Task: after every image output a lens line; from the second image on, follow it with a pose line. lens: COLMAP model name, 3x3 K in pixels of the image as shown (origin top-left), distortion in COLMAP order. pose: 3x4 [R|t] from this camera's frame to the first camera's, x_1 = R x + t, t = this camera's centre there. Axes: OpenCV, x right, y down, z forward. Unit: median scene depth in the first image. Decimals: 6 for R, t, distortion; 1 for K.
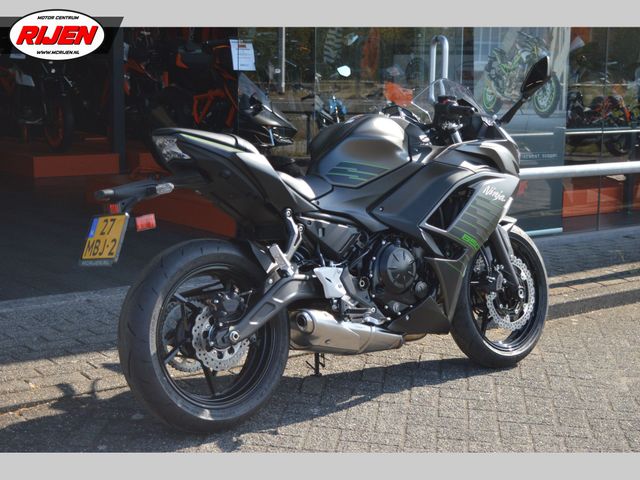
lens RADIAL K [[1120.6, 0, 319.5], [0, 1120.6, 239.4], [0, 0, 1]] dist [0.073992, 0.000000]
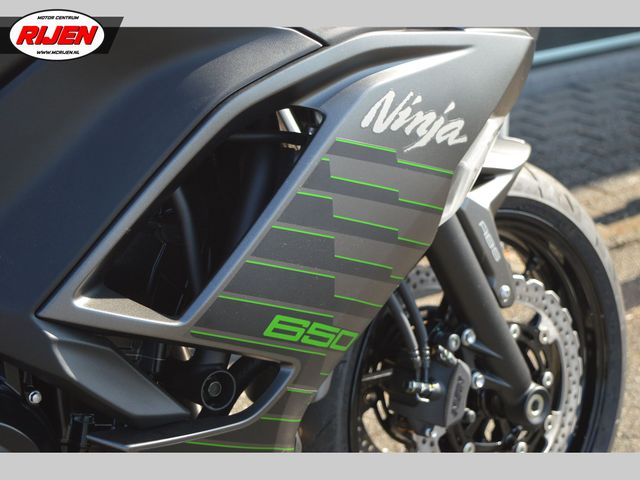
lens RADIAL K [[1152.5, 0, 321.1], [0, 1152.5, 238.5], [0, 0, 1]] dist [-0.031611, 0.000000]
pose [[0.998511, -0.007638, -0.054022, 0.150344], [0.020229, 0.971409, 0.236550, -0.075581], [0.050671, -0.237290, 0.970116, 0.765399]]
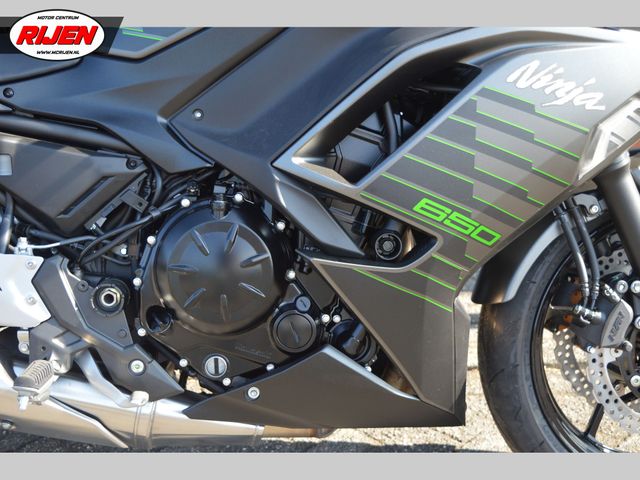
lens RADIAL K [[802.3, 0, 320.0], [0, 802.3, 242.9], [0, 0, 1]] dist [-0.076971, 0.000000]
pose [[0.788128, 0.141566, -0.599011, 0.251769], [-0.051211, 0.984899, 0.165385, -0.030180], [0.613378, -0.099669, 0.783476, 0.777240]]
